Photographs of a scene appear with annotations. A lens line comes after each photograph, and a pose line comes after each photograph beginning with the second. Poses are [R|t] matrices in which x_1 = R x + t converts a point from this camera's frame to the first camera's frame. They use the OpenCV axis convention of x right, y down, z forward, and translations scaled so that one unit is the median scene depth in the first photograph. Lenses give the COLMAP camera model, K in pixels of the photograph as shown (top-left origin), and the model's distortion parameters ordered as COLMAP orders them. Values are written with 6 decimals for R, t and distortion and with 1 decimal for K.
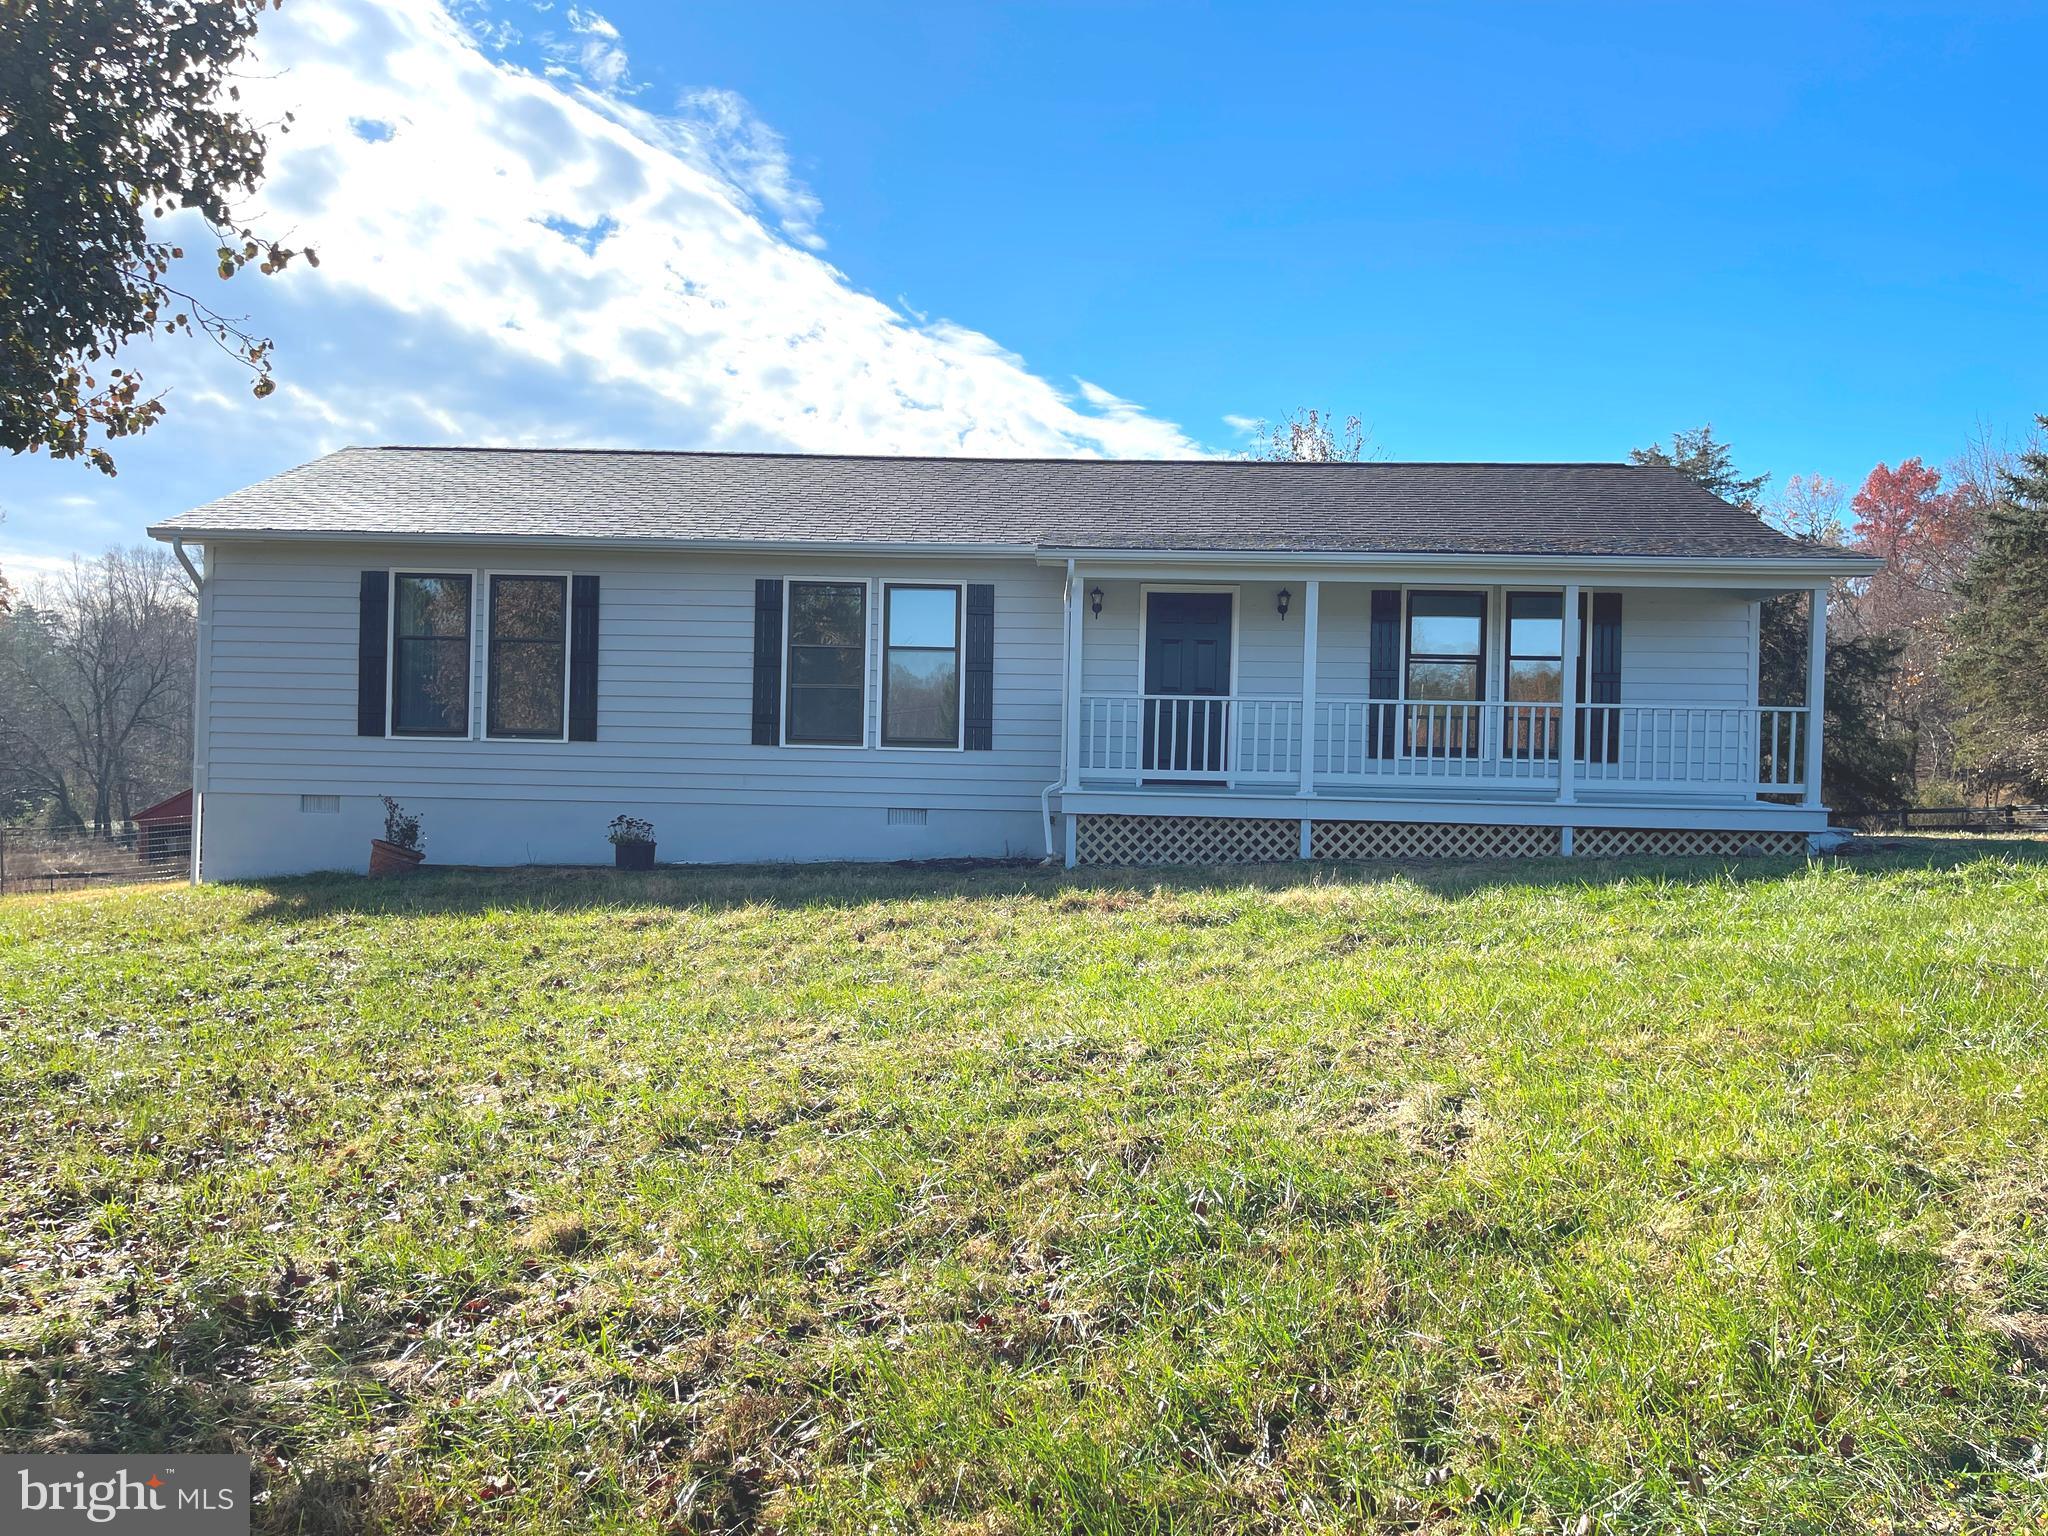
lens RADIAL K [[1571.5, 0, 1052.8], [0, 1571.5, 761.5], [0, 0, 1]] dist [0.048914, -0.048239]
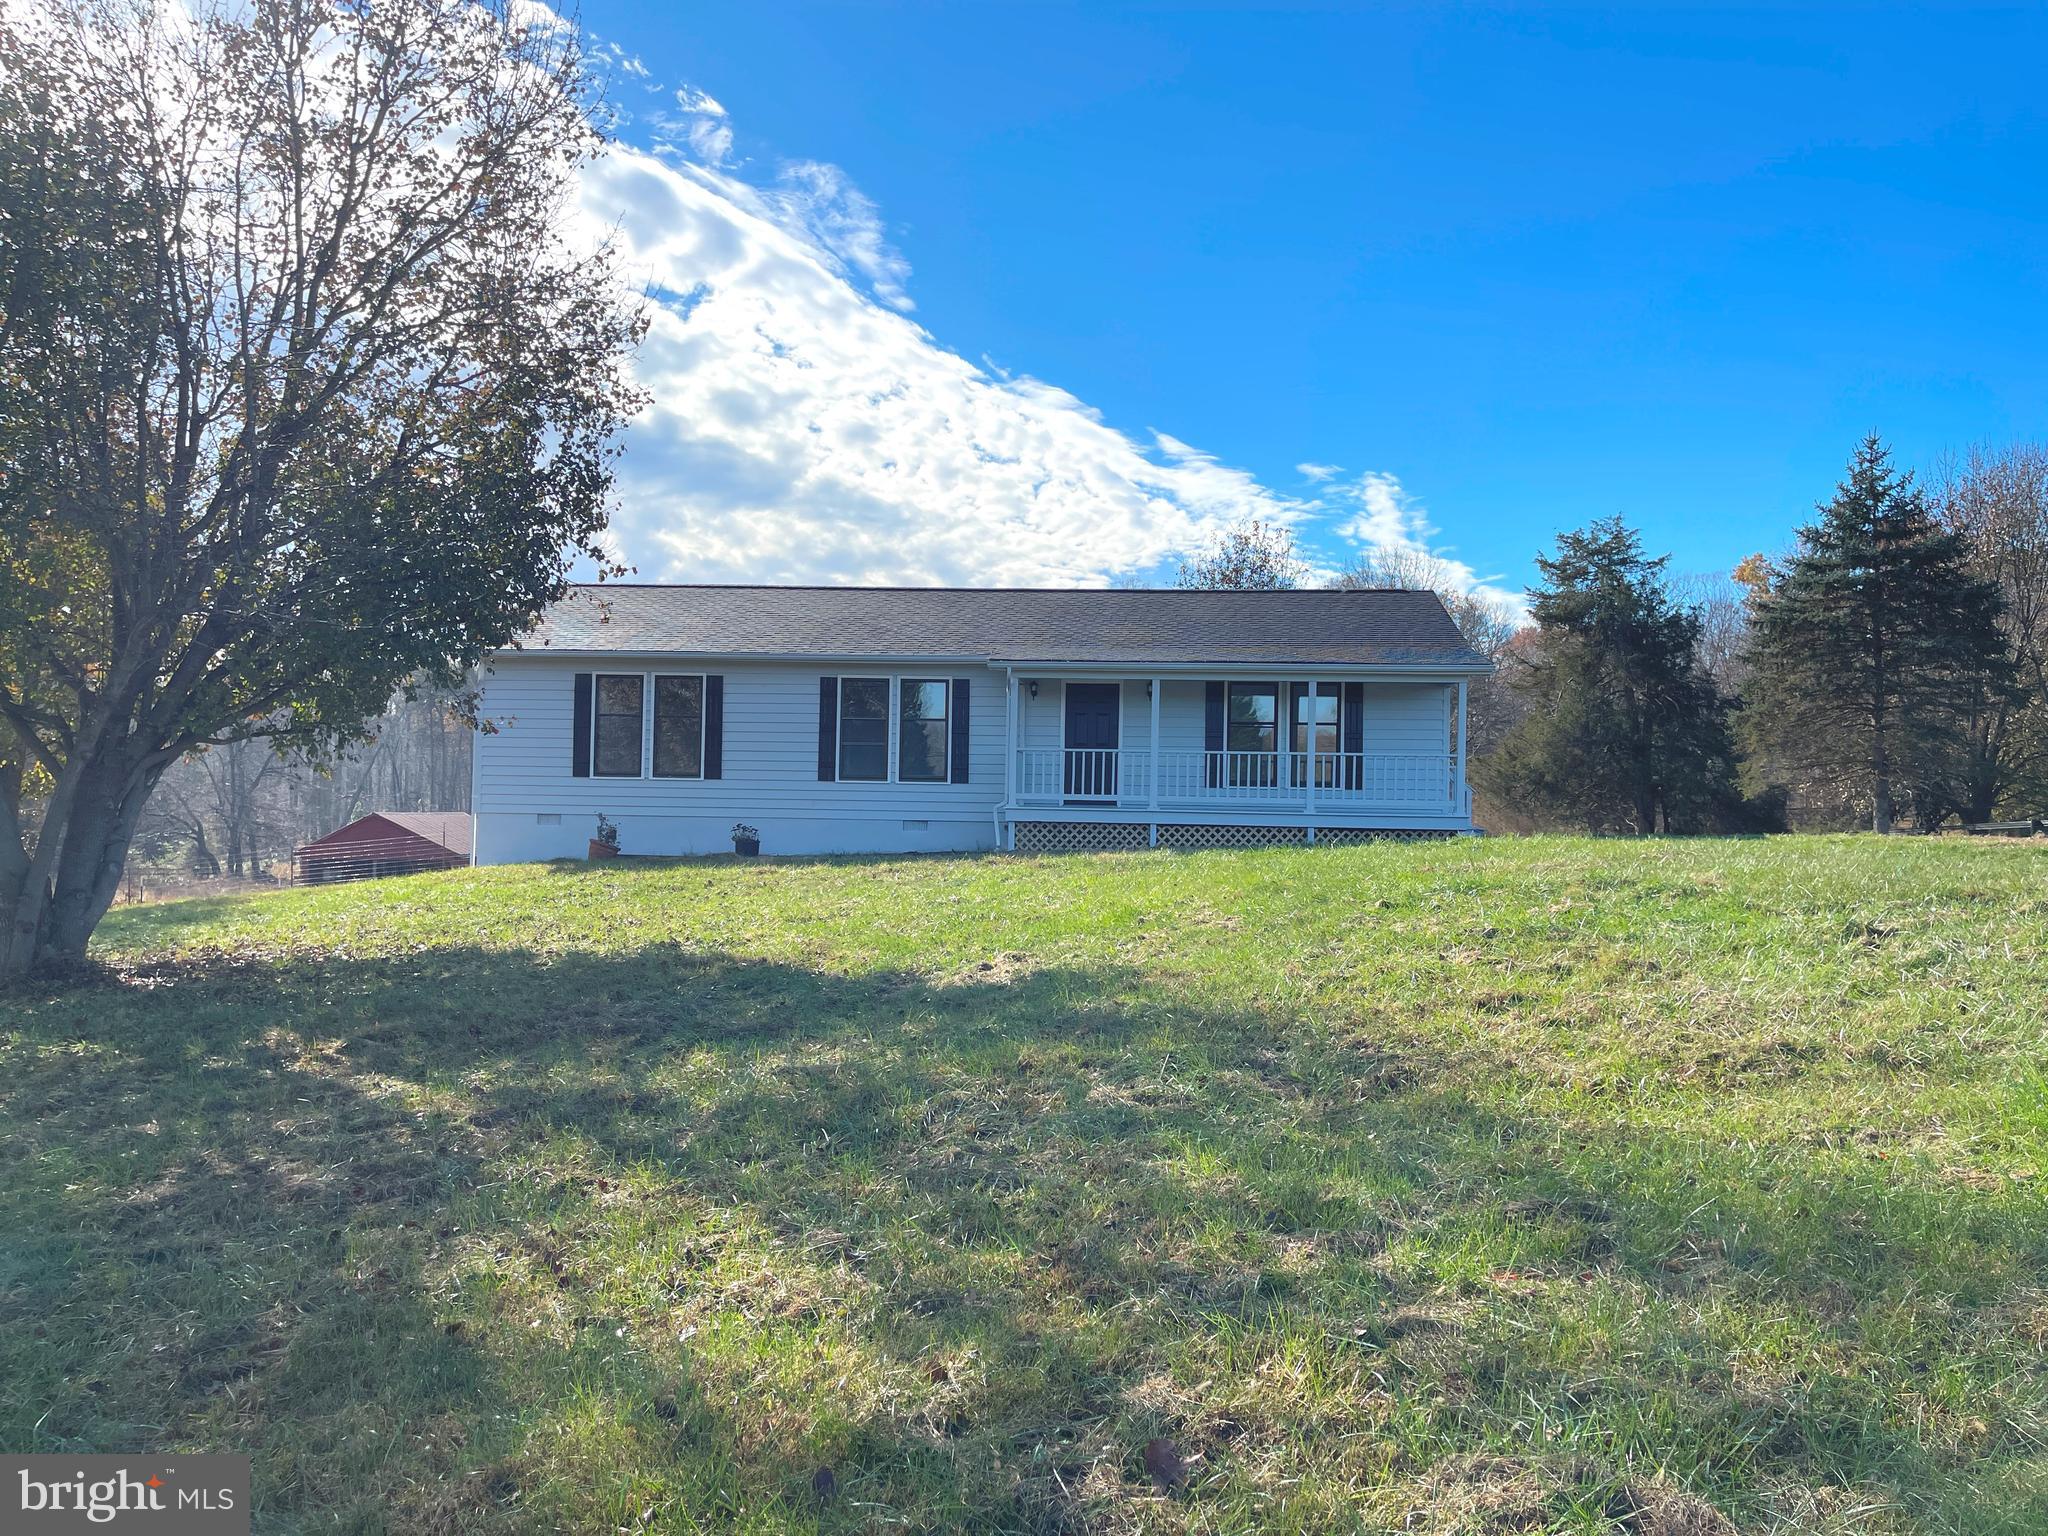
lens RADIAL K [[1571.5, 0, 1052.8], [0, 1571.5, 761.5], [0, 0, 1]] dist [0.048914, -0.048239]
pose [[0.999186, -0.005524, -0.039957, 0.120045], [0.004364, 0.999568, -0.029069, 0.018757], [0.040100, 0.028871, 0.998778, -0.634677]]
